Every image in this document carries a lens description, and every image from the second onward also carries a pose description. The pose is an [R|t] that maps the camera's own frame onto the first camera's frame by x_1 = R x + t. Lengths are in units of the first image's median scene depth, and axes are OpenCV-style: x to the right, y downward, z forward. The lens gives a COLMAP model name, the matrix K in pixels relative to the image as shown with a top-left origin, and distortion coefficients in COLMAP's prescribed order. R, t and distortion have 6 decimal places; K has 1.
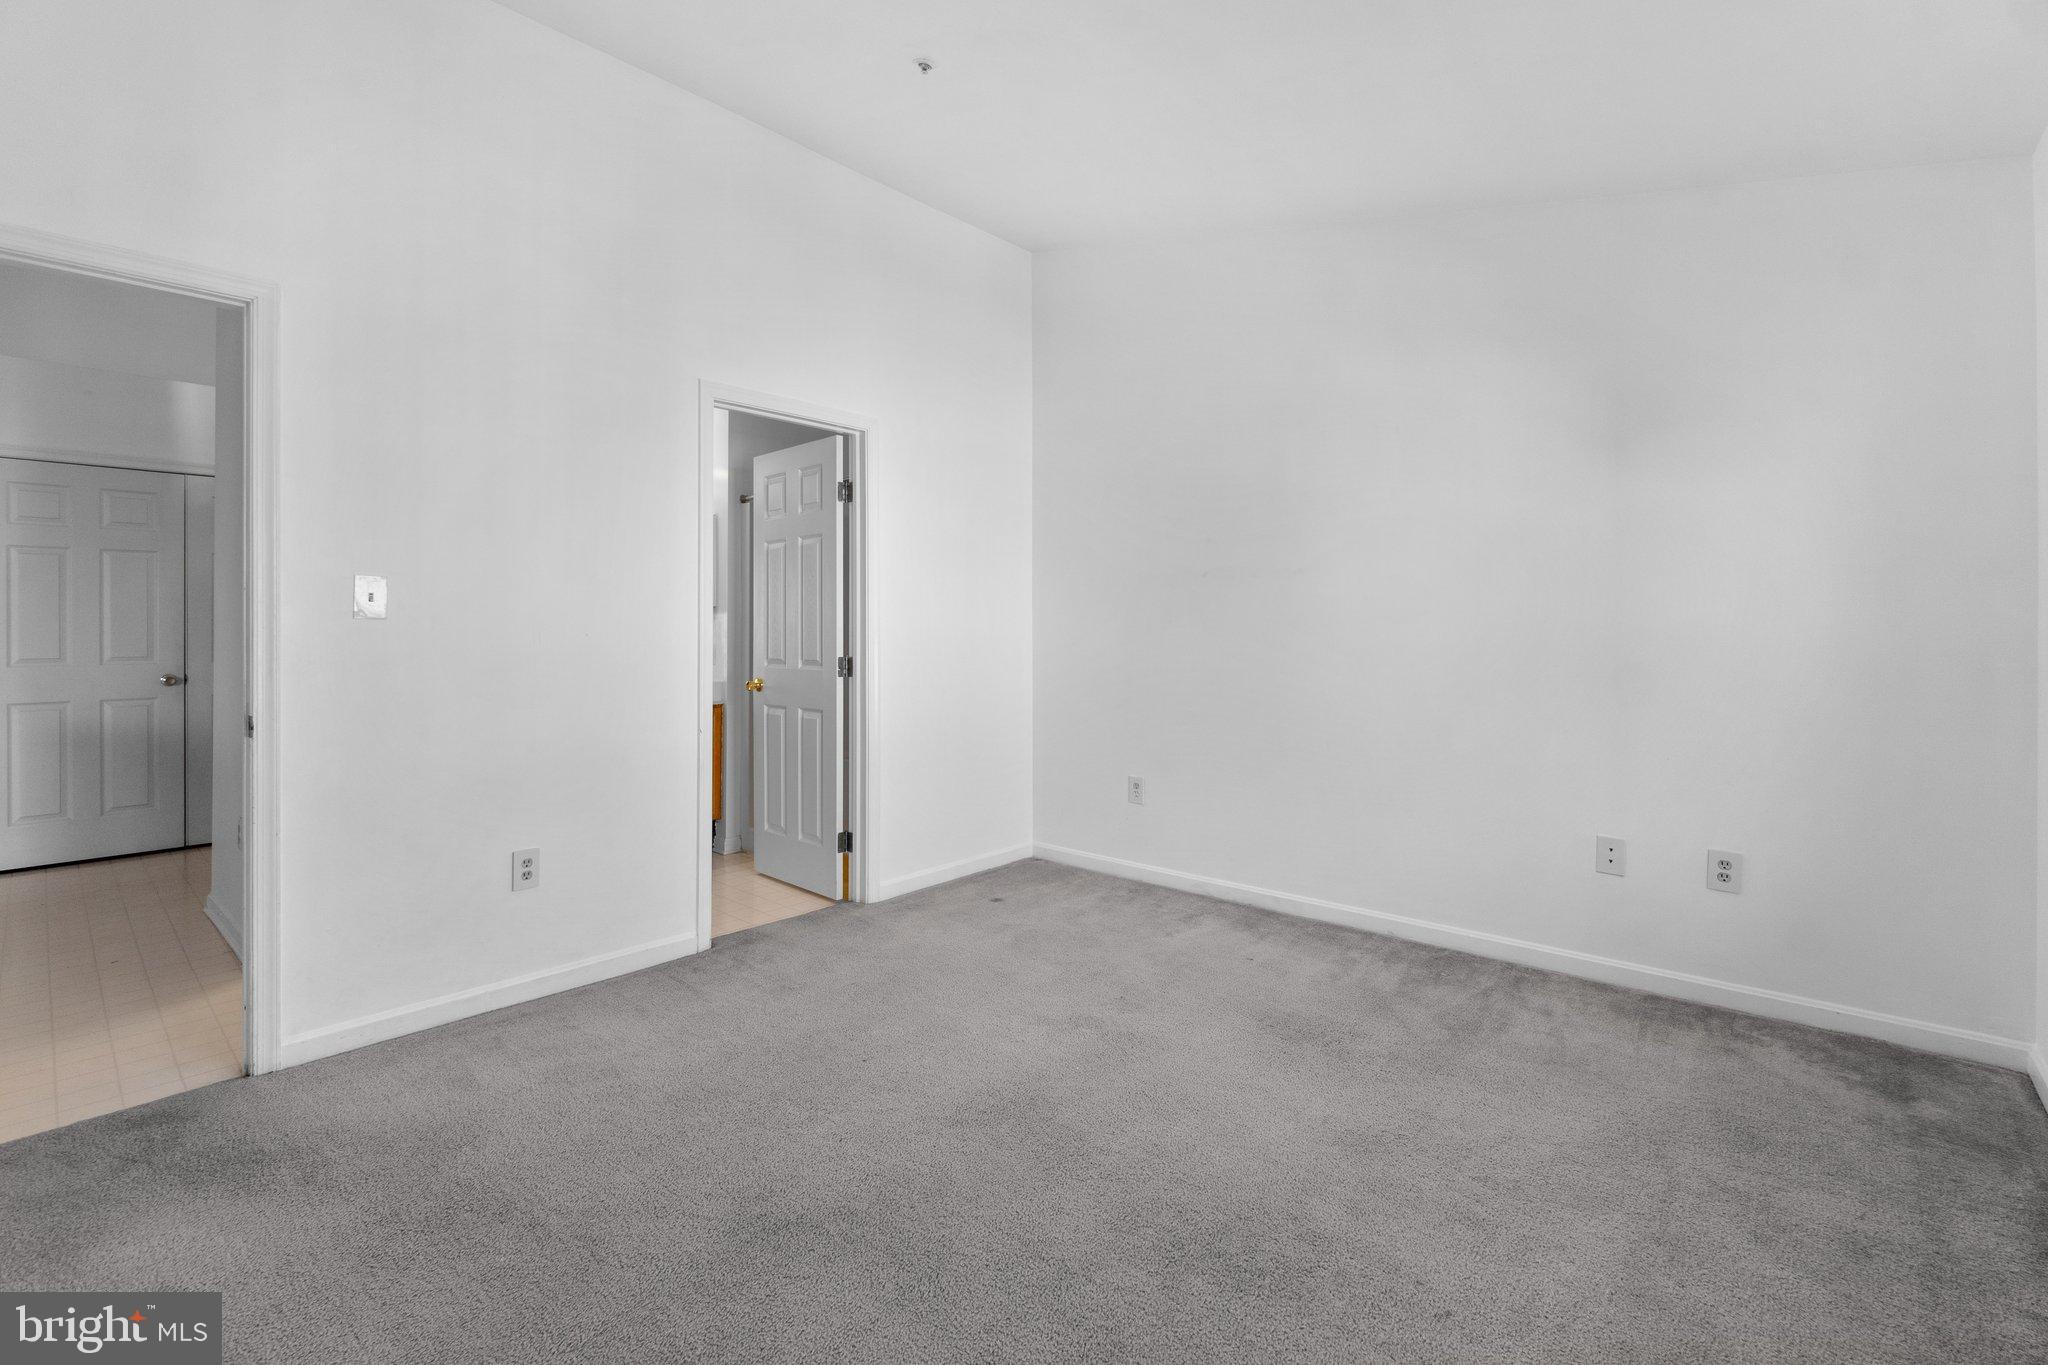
lens RADIAL K [[884.5, 0, 1017.0], [0, 884.5, 675.9], [0, 0, 1]] dist [-0.004331, 0.000199]
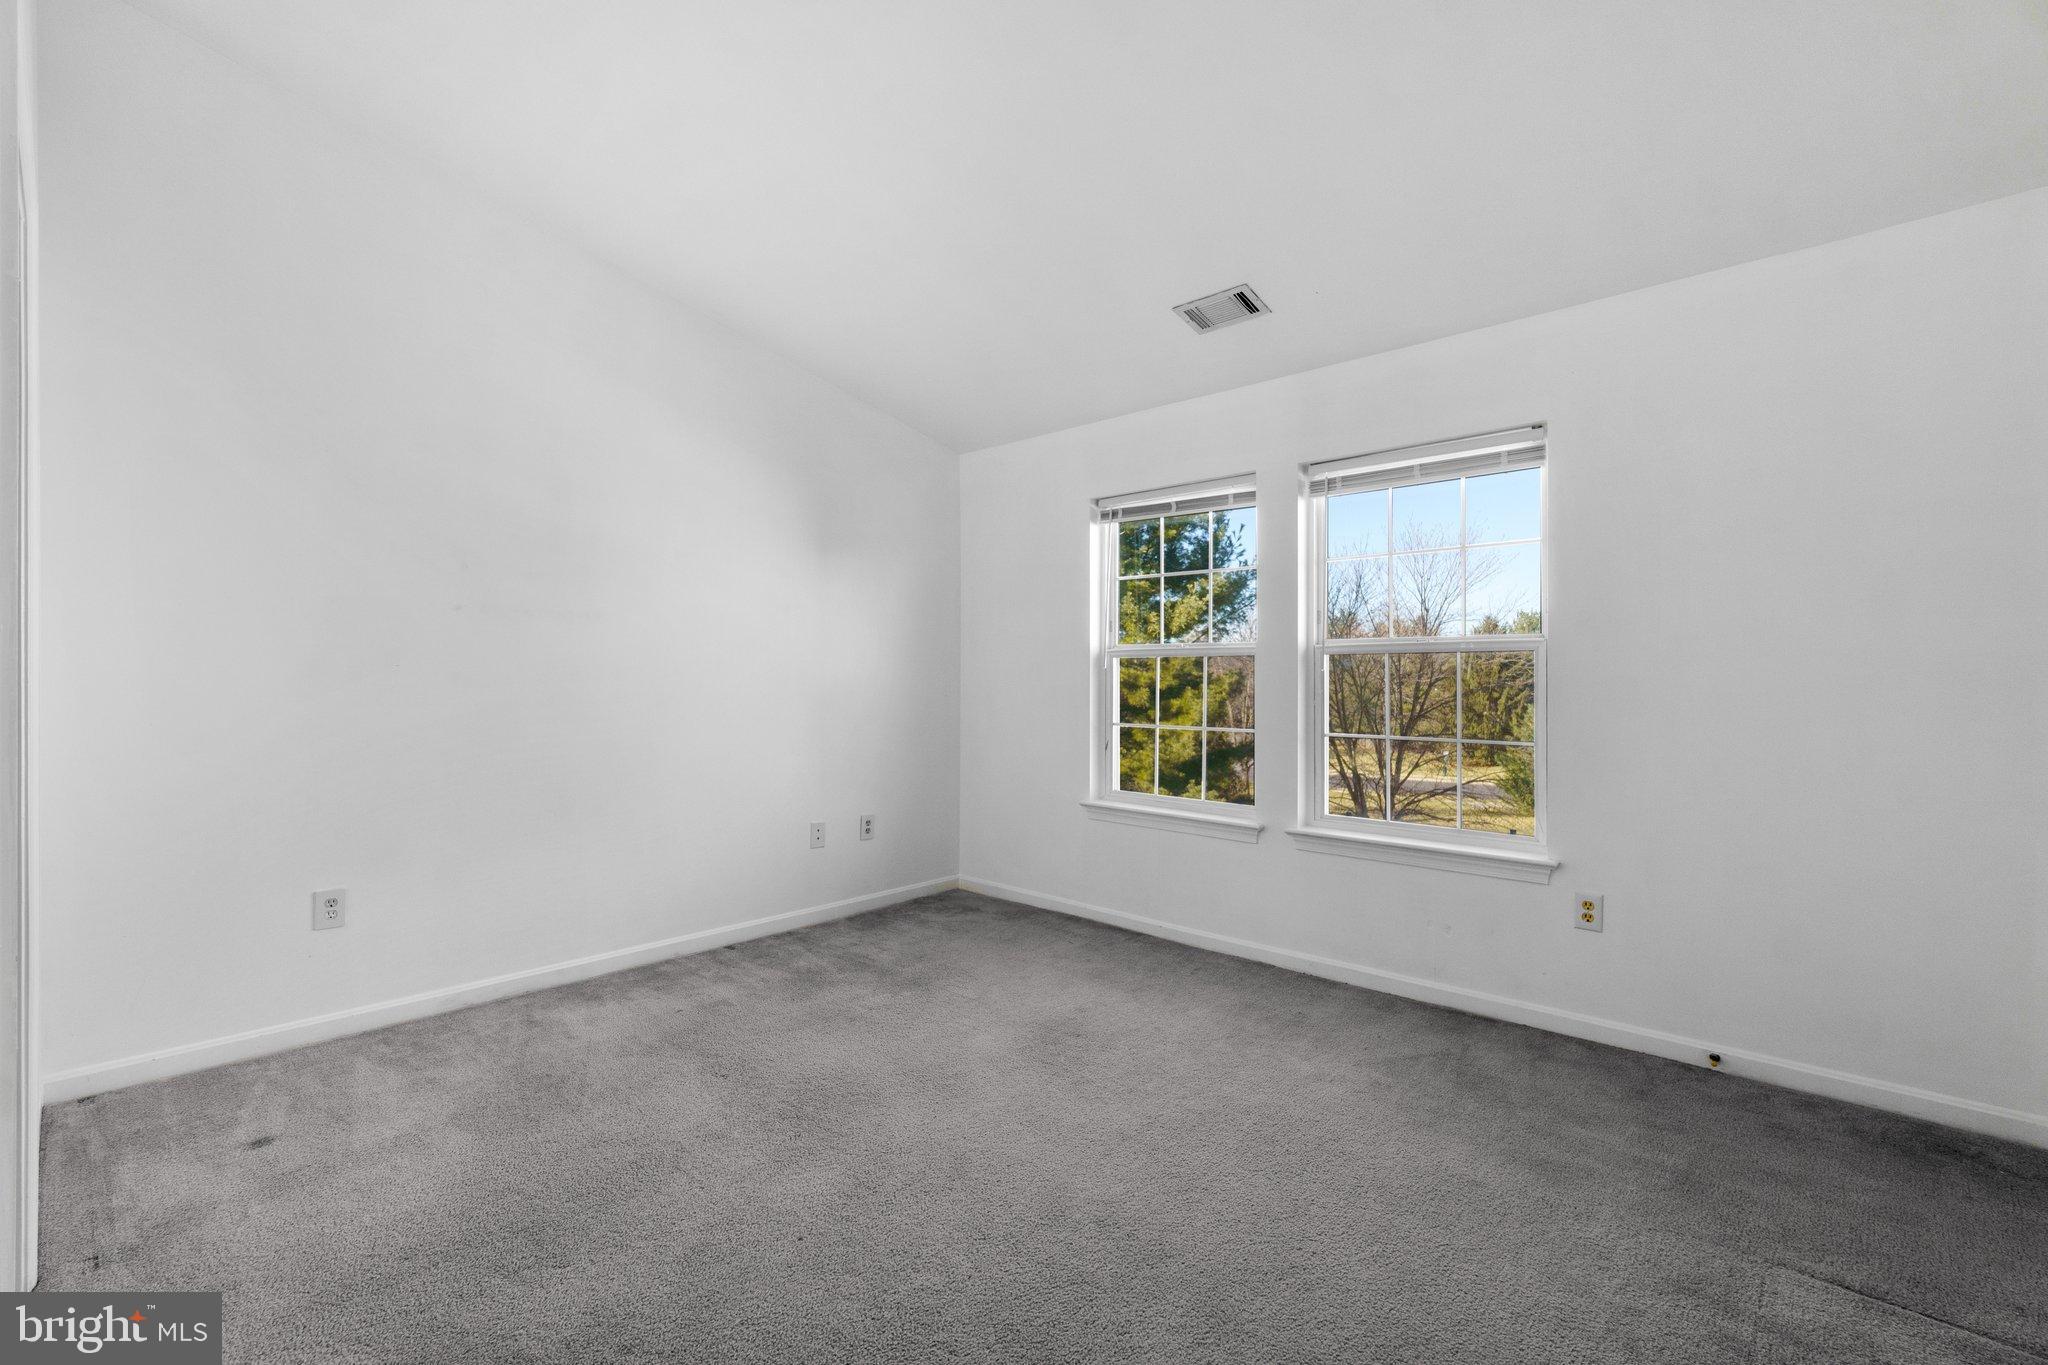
lens RADIAL K [[884.5, 0, 1017.0], [0, 884.5, 675.9], [0, 0, 1]] dist [-0.004331, 0.000199]
pose [[0.030168, -0.001433, 0.999544, -0.774184], [0.043254, 0.999064, 0.000127, -0.044586], [-0.998609, 0.043230, 0.030202, 0.611229]]
